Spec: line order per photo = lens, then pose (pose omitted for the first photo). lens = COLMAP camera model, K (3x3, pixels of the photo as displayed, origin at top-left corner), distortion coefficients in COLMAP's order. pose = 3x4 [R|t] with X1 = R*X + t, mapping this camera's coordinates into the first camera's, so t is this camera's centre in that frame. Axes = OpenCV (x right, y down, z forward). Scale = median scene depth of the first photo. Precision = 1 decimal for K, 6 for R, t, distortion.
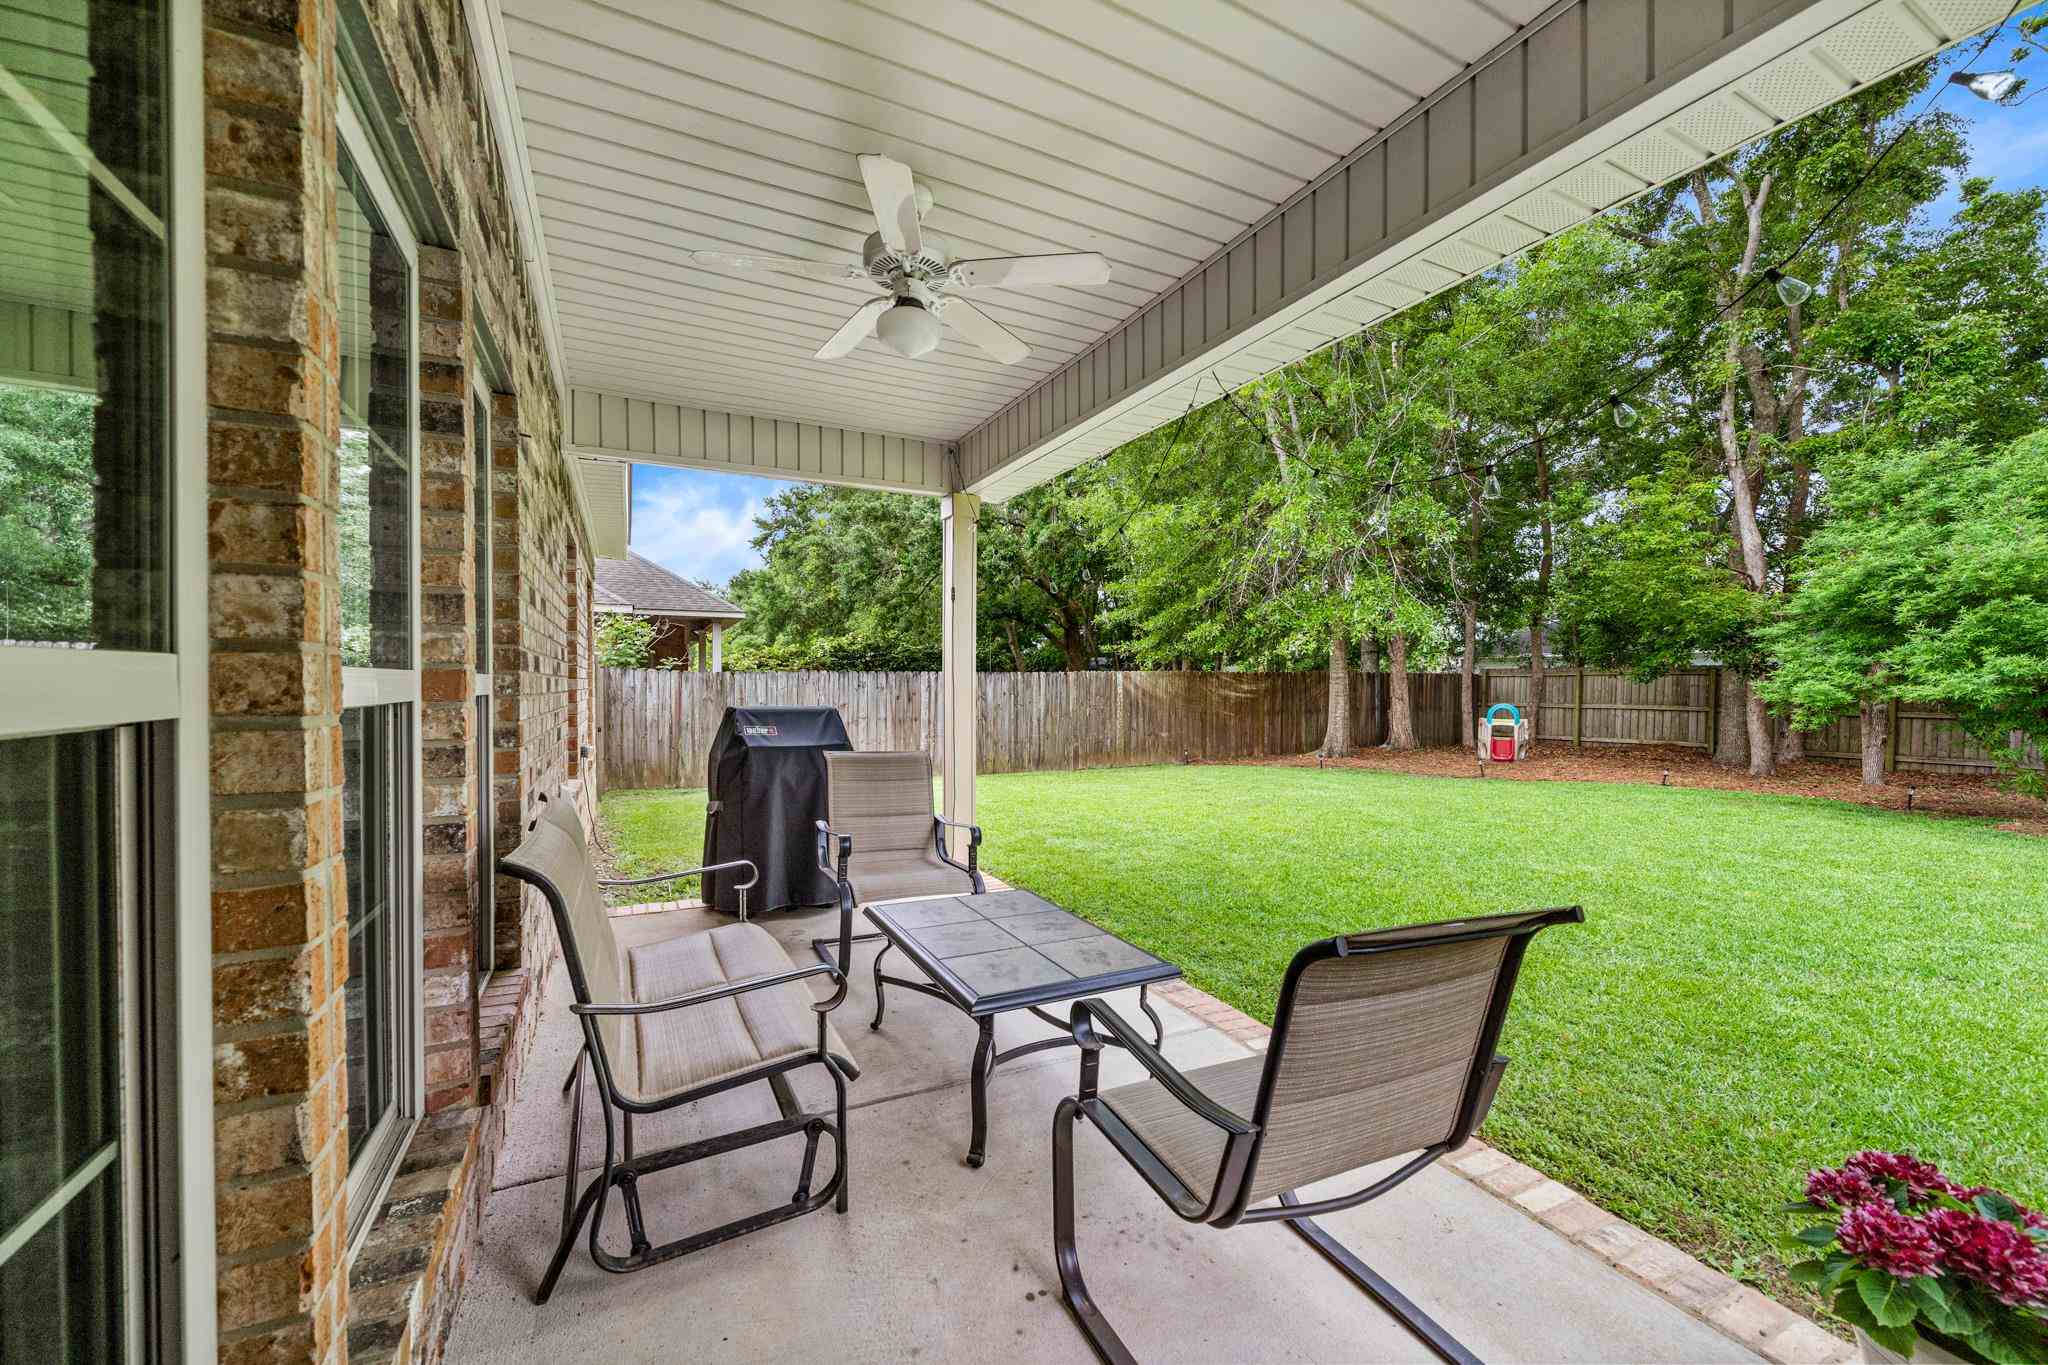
lens RADIAL K [[788.8, 0, 1024.1], [0, 788.8, 688.5], [0, 0, 1]] dist [-0.004612, 0.000846]
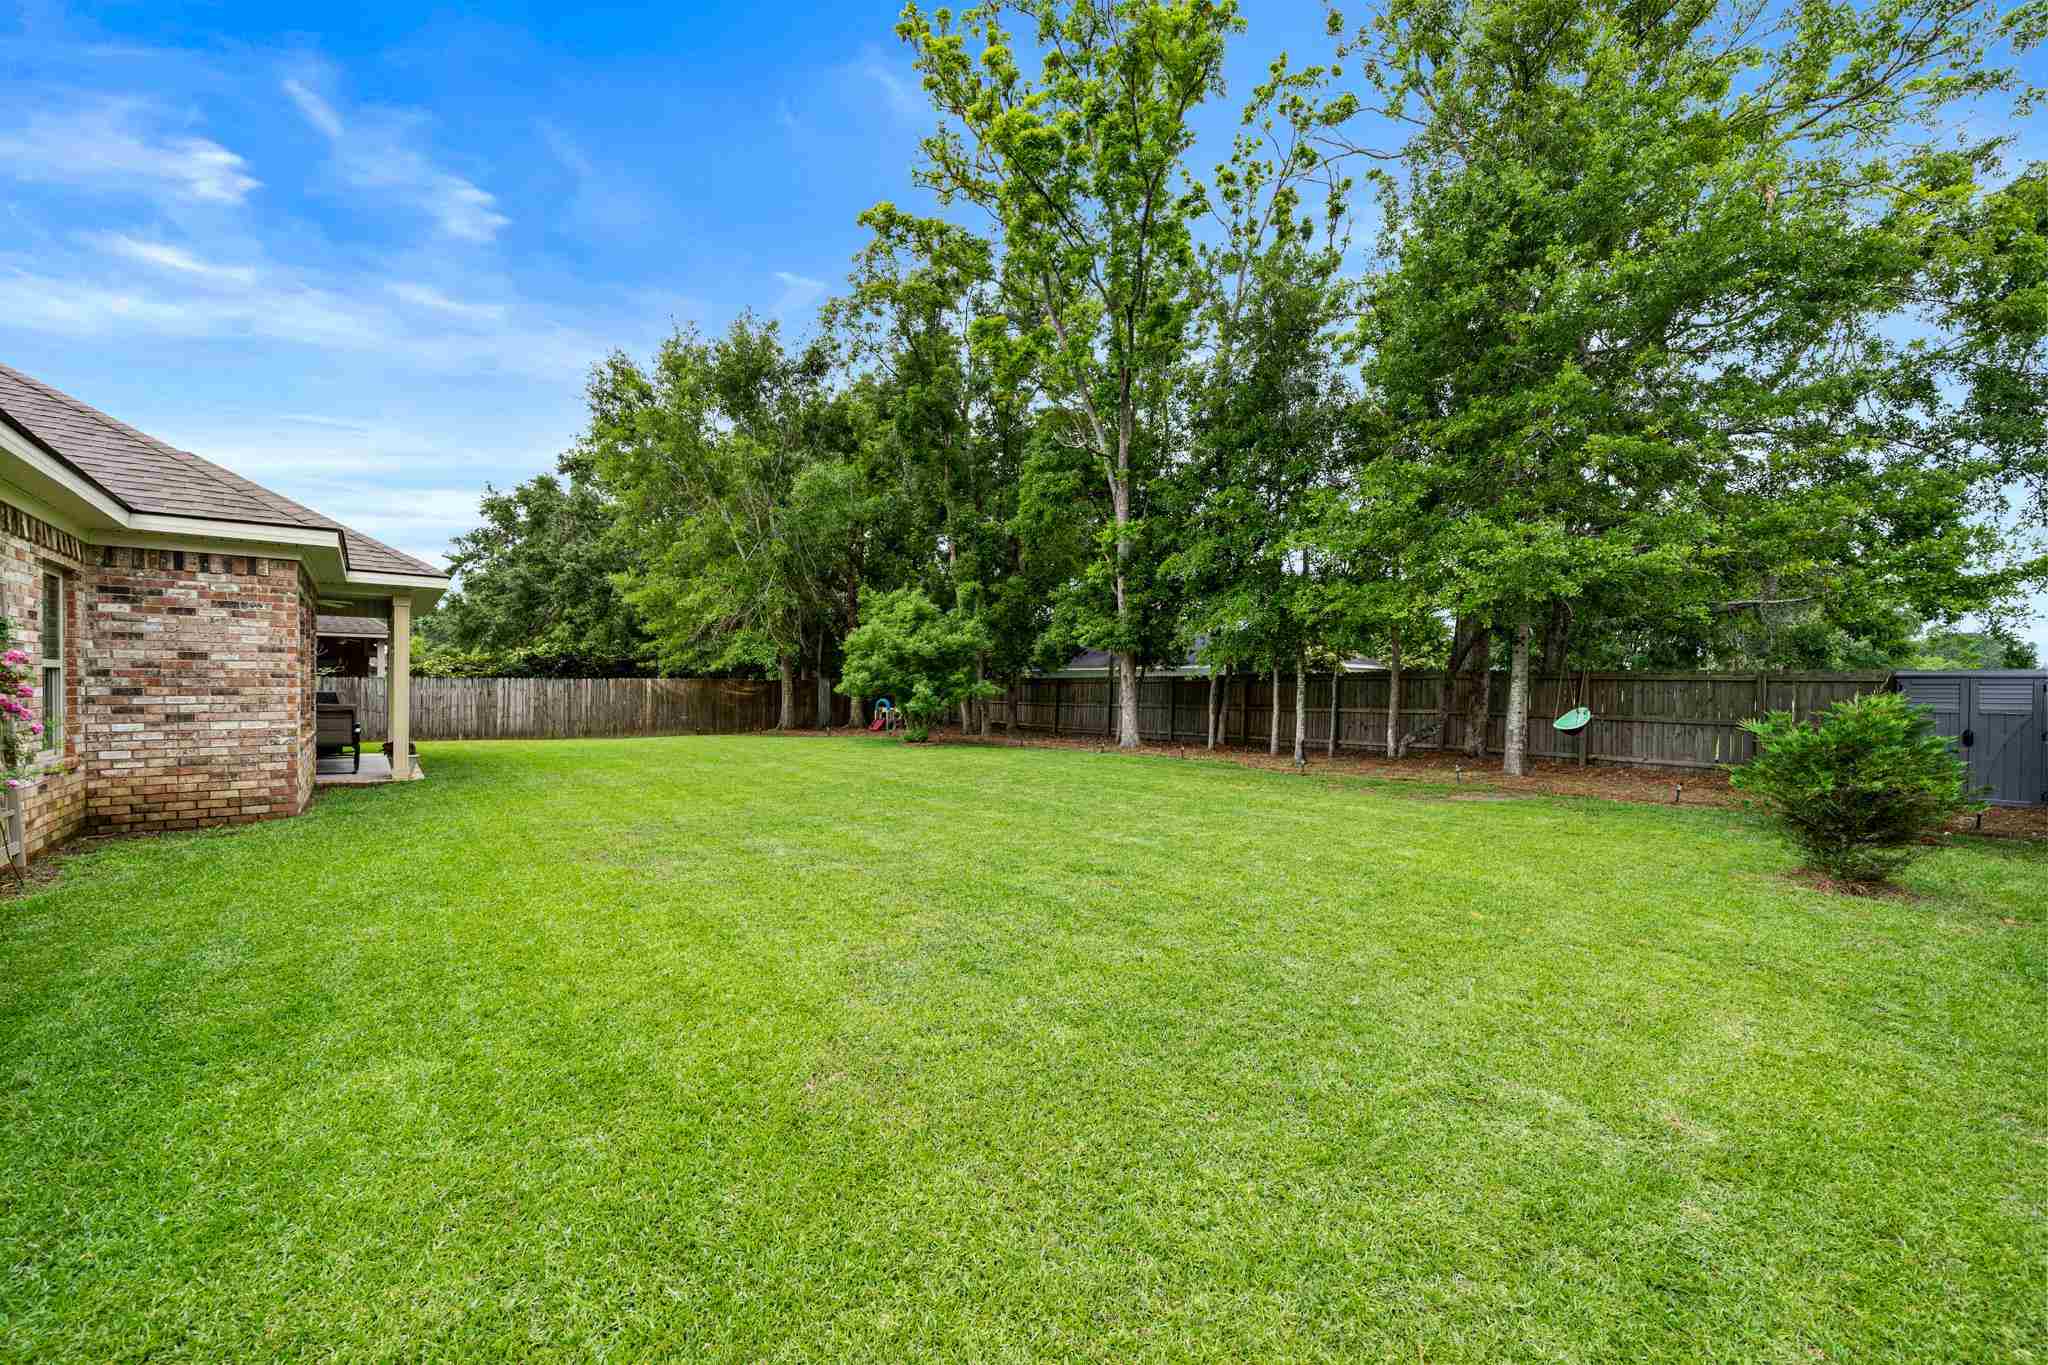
lens RADIAL K [[788.8, 0, 1020.4], [0, 788.8, 694.1], [0, 0, 1]] dist [-0.004612, 0.000846]
pose [[0.976552, 0.001435, 0.215278, 0.500139], [-0.002325, 0.999990, 0.003883, 0.002326], [-0.215270, -0.004292, 0.976545, -0.731929]]
